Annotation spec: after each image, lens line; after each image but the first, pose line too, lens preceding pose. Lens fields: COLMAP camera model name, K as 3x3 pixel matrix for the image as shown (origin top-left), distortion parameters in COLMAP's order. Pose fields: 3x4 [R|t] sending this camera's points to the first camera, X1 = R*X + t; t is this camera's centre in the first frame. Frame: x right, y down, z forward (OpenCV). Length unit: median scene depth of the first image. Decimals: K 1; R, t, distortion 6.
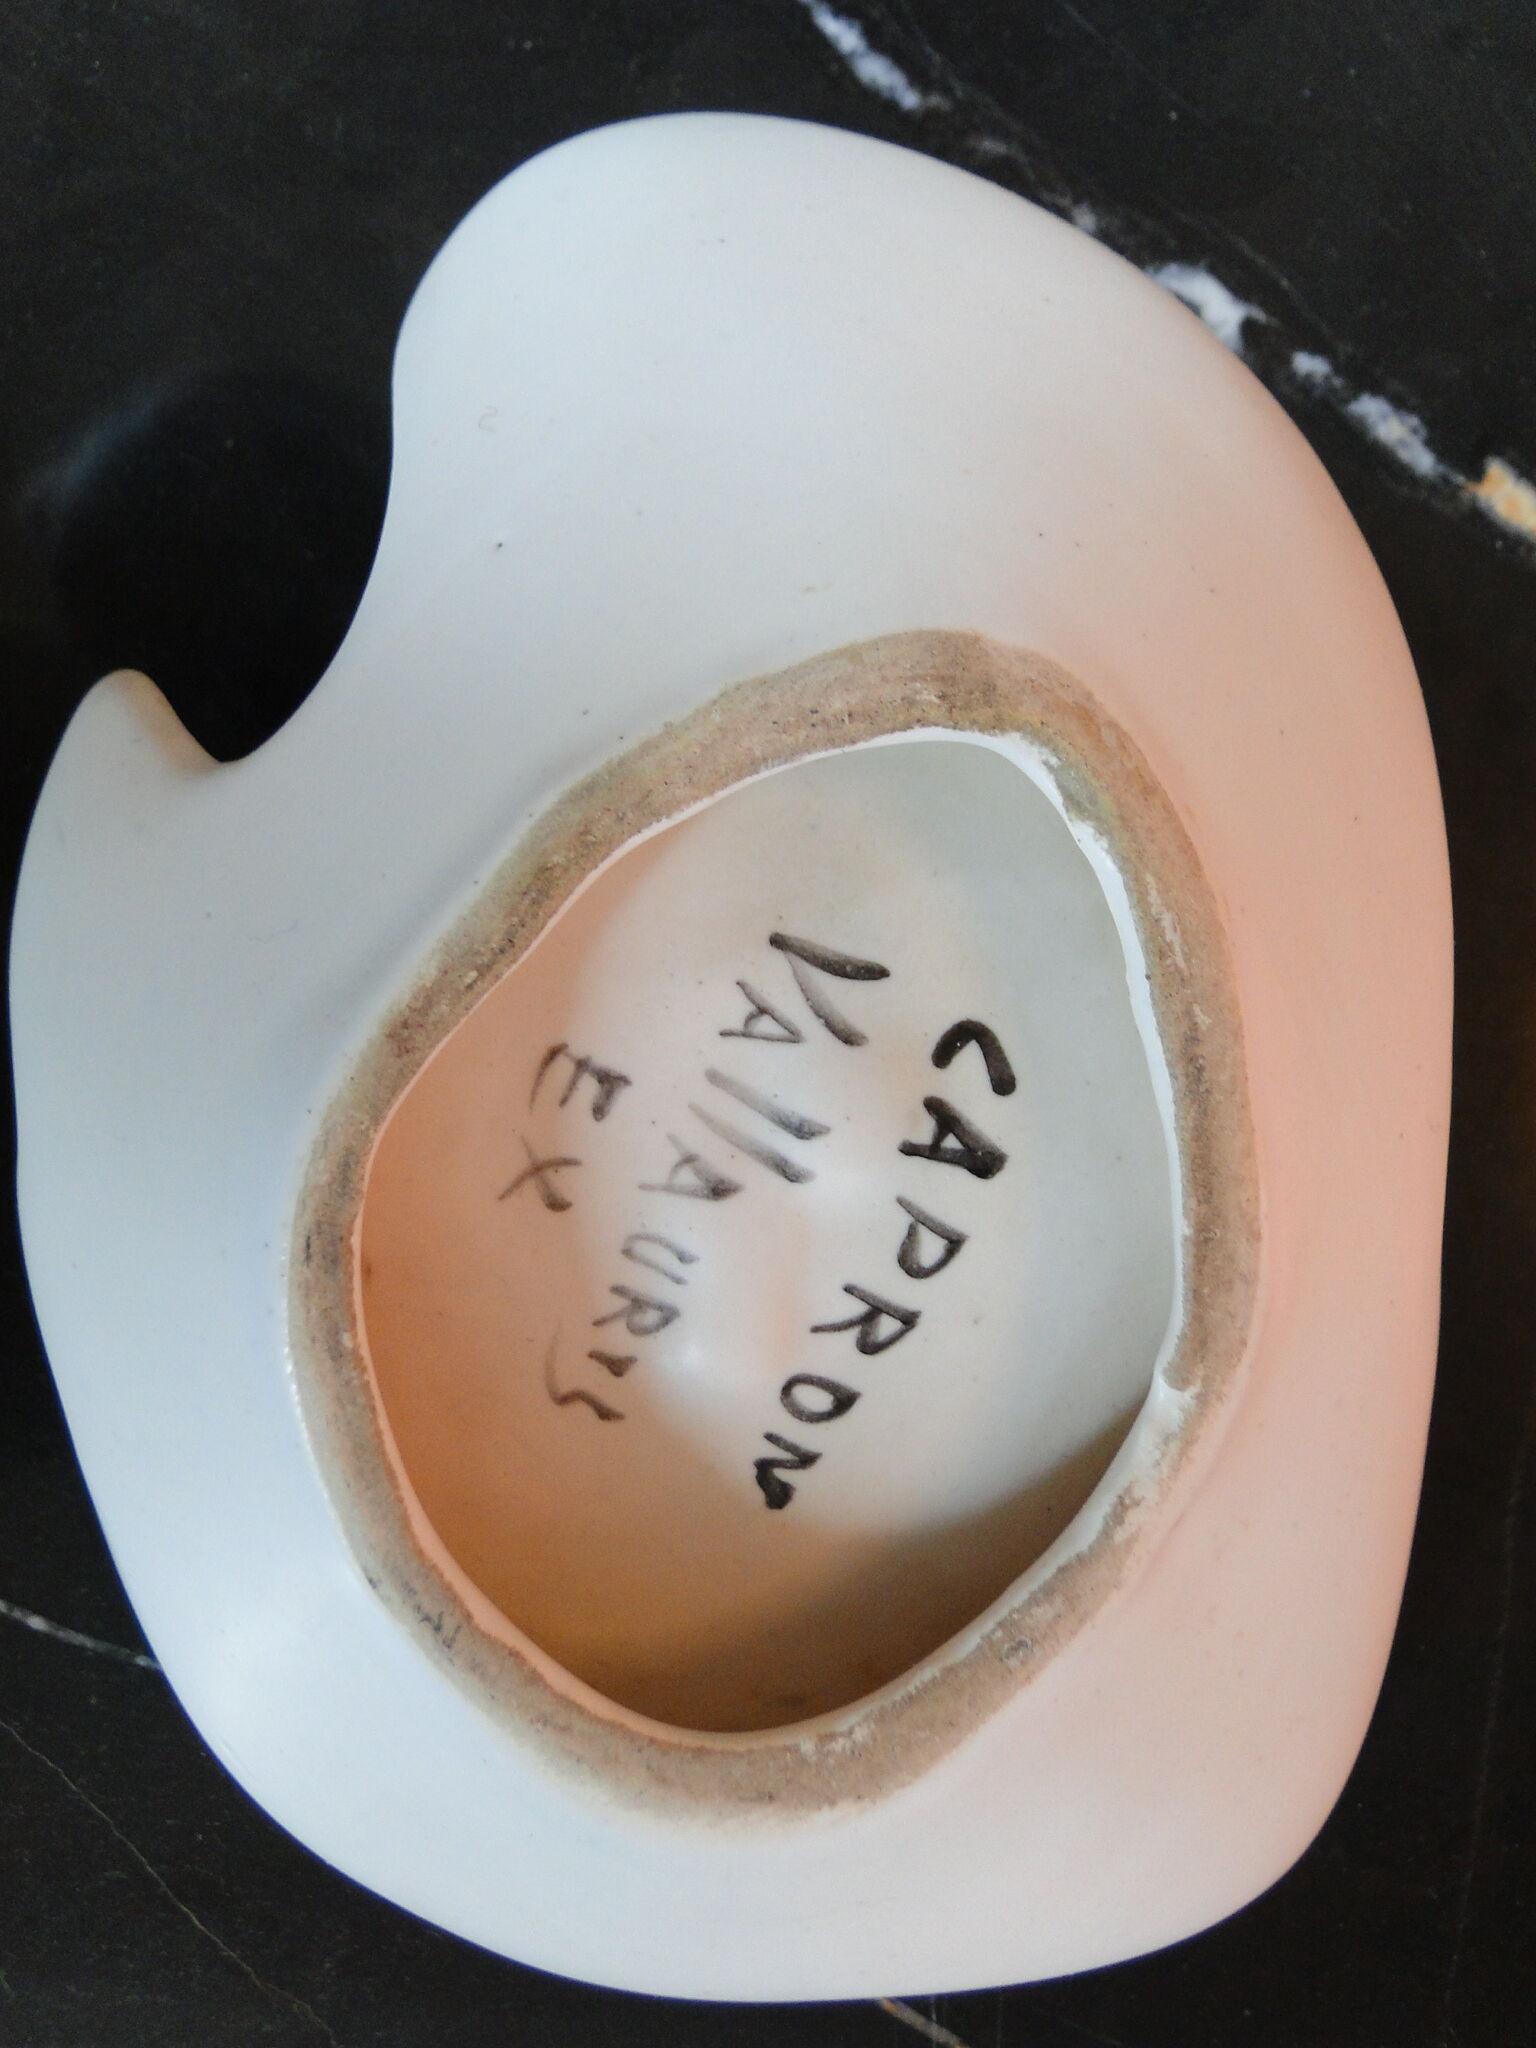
lens RADIAL K [[1721.2, 0, 768.0], [0, 1721.2, 1024.0], [0, 0, 1]] dist [0.003089, -0.052512]
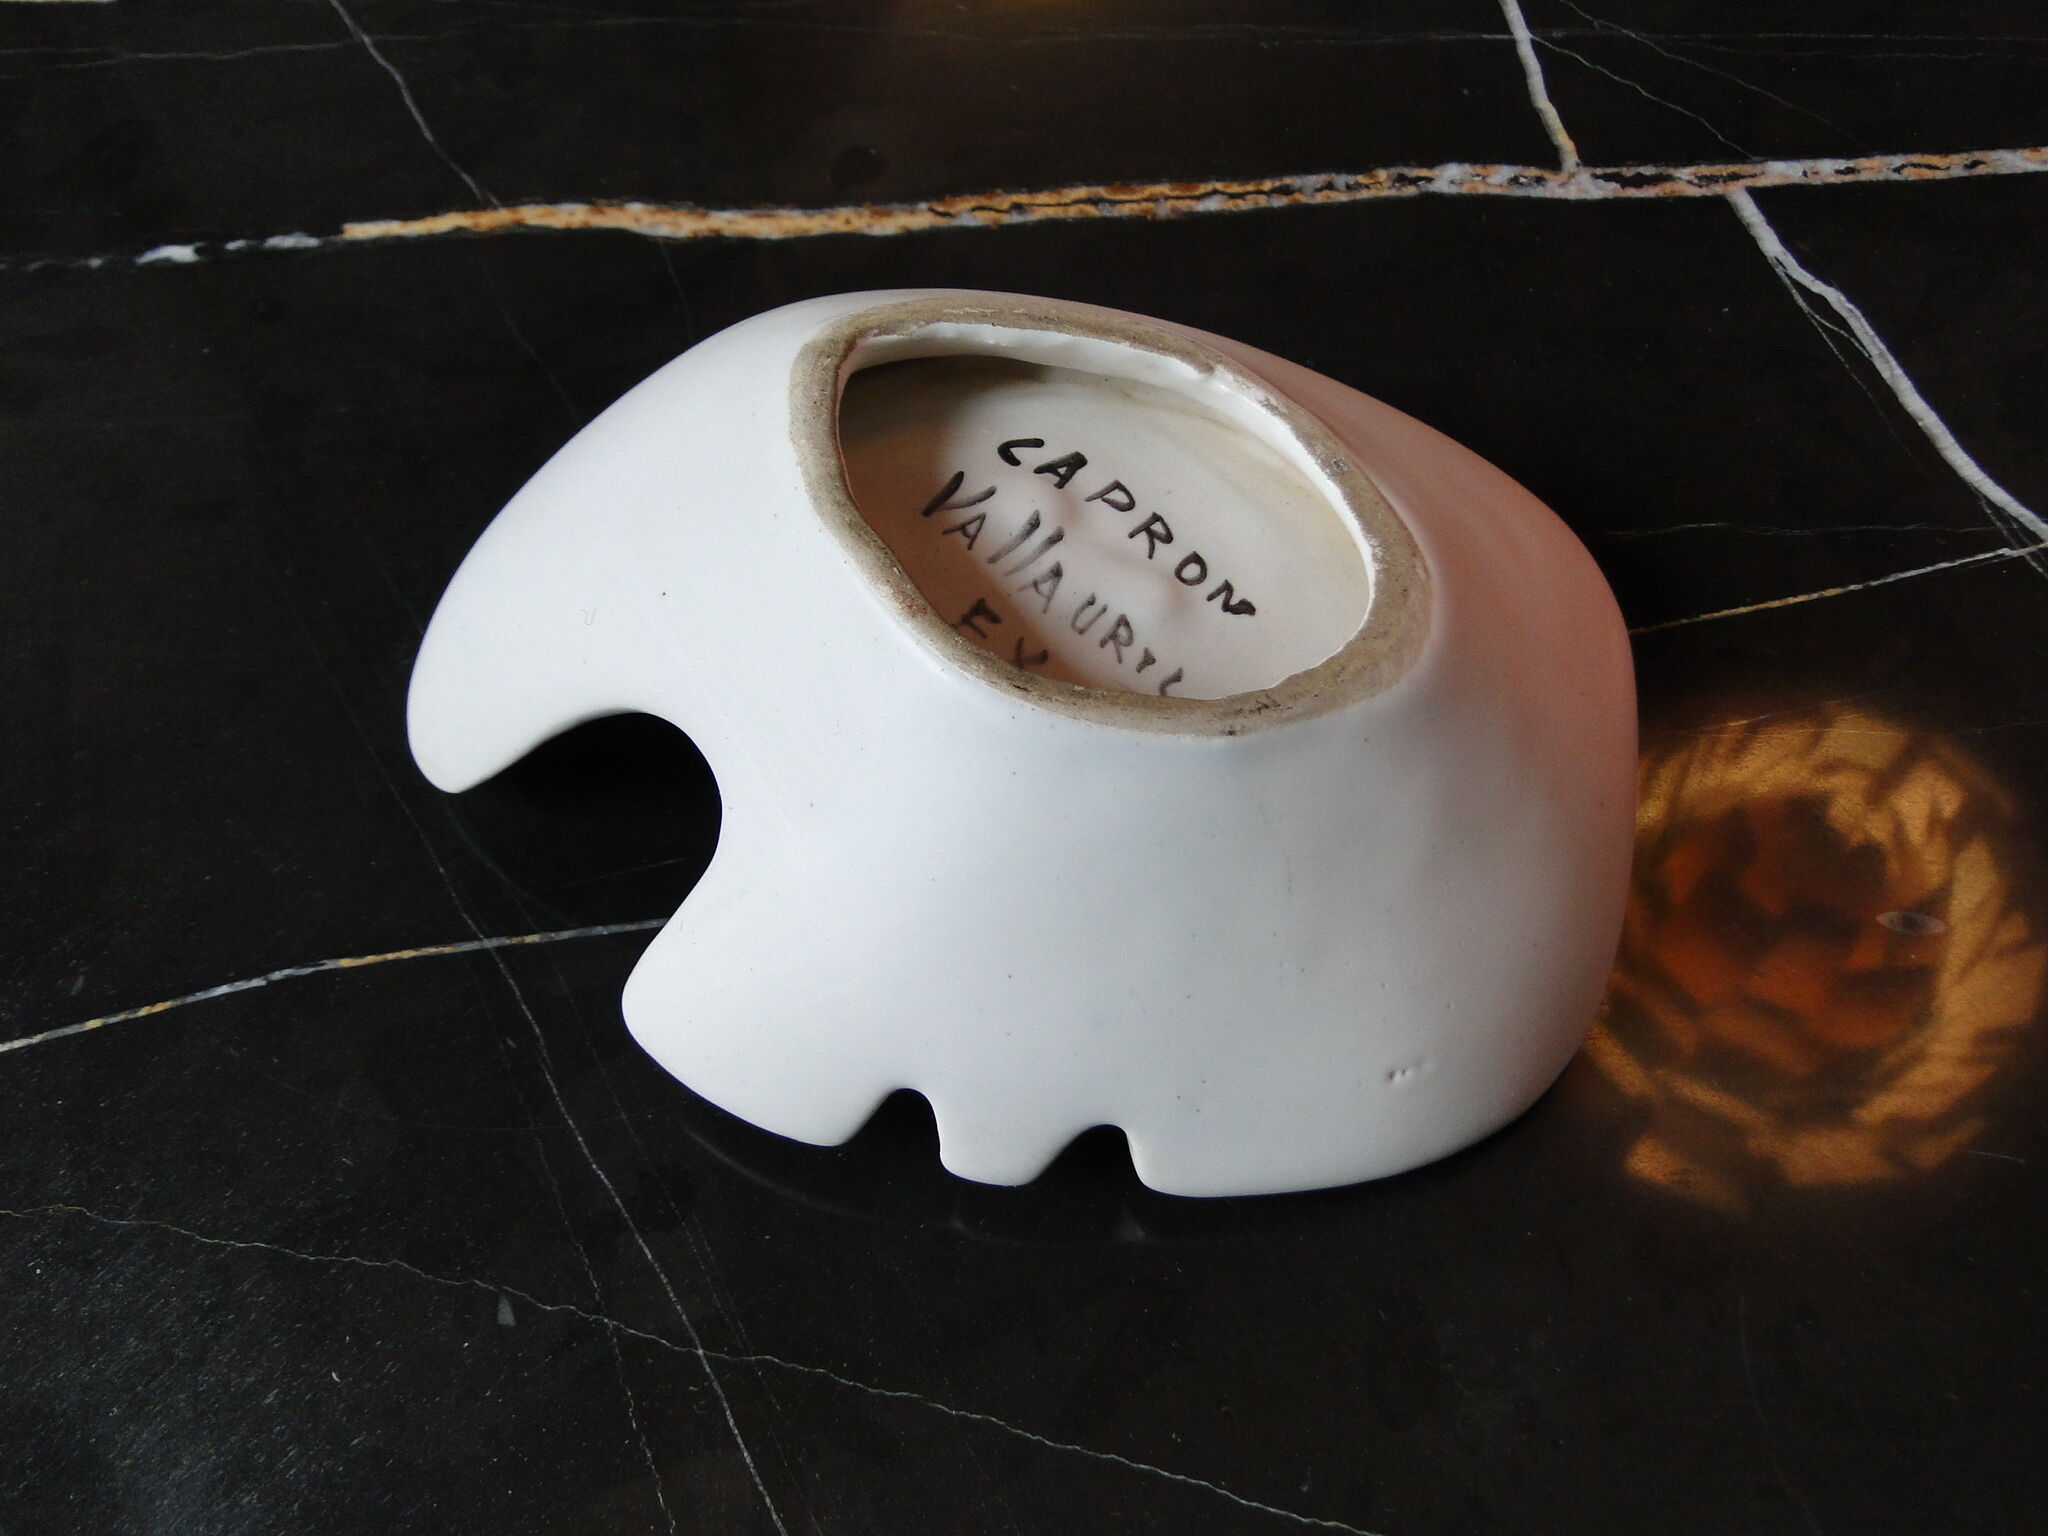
lens RADIAL K [[1721.2, 0, 1024.0], [0, 1721.2, 768.0], [0, 0, 1]] dist [0.003089, -0.052512]
pose [[0.245943, -0.830995, 0.498958, -1.044549], [0.968886, 0.196012, -0.151127, 0.358367], [0.027784, 0.520602, 0.853348, -0.367074]]
